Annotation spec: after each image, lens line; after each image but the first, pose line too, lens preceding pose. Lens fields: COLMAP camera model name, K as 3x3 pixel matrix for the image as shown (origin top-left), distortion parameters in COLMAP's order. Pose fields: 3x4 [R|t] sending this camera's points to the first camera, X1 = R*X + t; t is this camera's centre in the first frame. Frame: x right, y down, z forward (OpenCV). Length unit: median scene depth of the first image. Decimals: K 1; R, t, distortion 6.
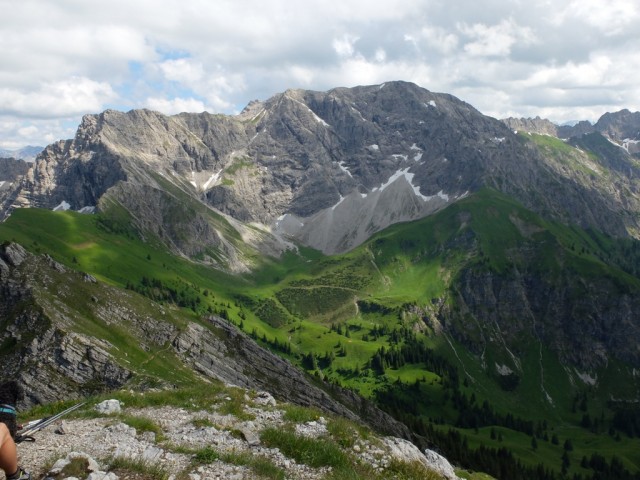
lens RADIAL K [[504.1, 0, 318.1], [0, 504.1, 240.1], [0, 0, 1]] dist [-0.046077, 0.004597]
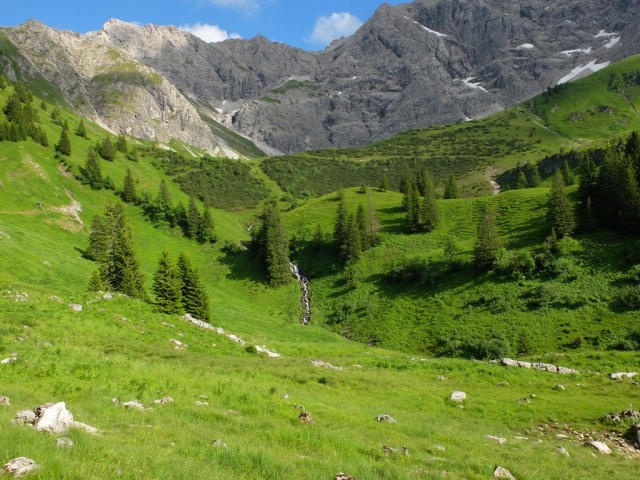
lens RADIAL K [[504.1, 0, 322.9], [0, 504.1, 240.6], [0, 0, 1]] dist [-0.046077, 0.004597]
pose [[0.960670, -0.027310, -0.276345, 0.040191], [-0.033234, 0.976693, -0.212054, 0.161758], [0.275695, 0.212898, 0.937372, 0.456995]]
